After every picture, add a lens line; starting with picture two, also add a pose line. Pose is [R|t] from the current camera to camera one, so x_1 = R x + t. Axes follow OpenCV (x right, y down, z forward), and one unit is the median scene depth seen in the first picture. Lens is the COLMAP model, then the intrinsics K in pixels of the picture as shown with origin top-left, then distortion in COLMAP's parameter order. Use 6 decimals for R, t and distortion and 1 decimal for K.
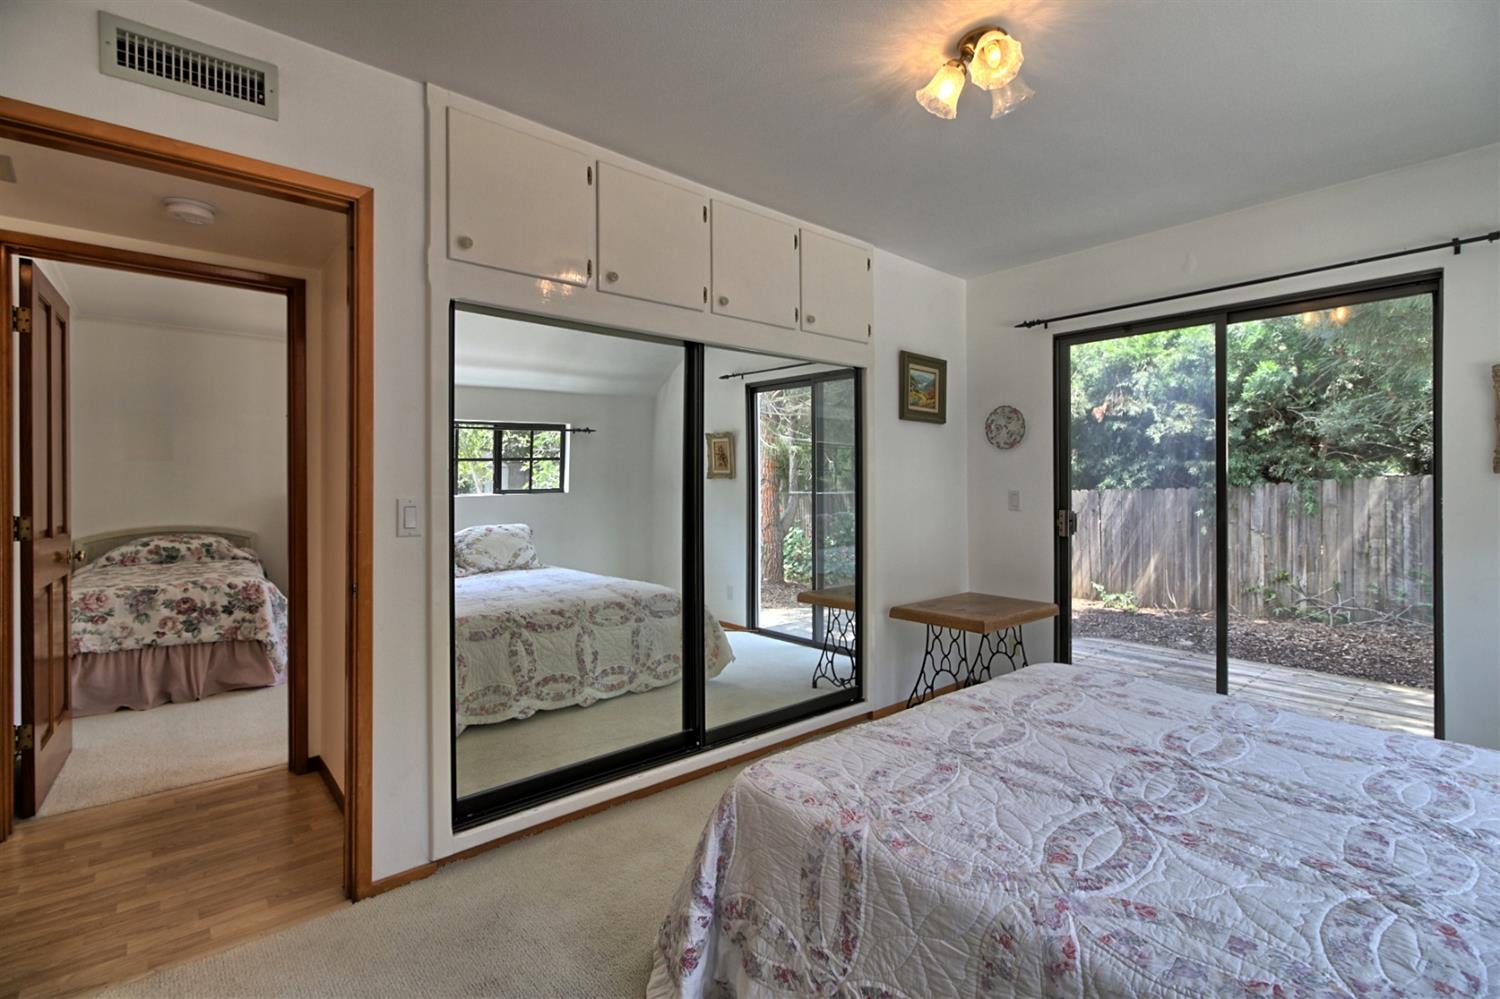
lens RADIAL K [[687.5, 0, 752.5], [0, 687.5, 486.4], [0, 0, 1]] dist [-0.007732, 0.001075]
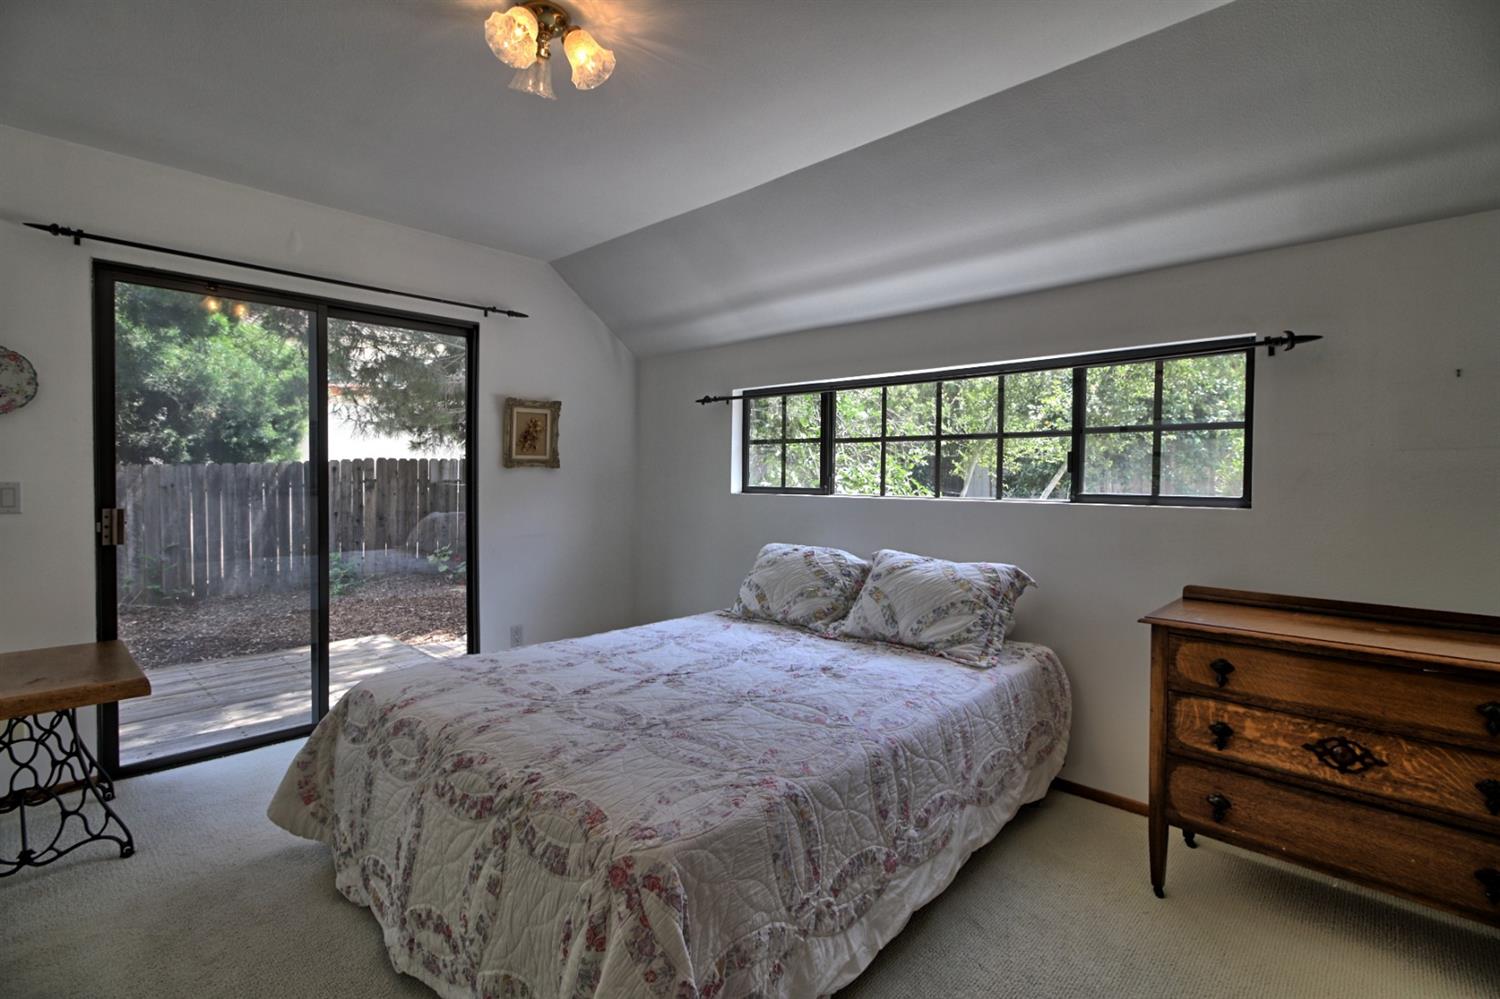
lens RADIAL K [[695.4, 0, 748.1], [0, 695.4, 489.2], [0, 0, 1]] dist [-0.006765, 0.000404]
pose [[-0.106512, -0.015964, 0.994183, -0.646028], [-0.006094, 0.999863, 0.015403, -0.001779], [-0.994293, -0.004418, -0.106594, 0.788429]]
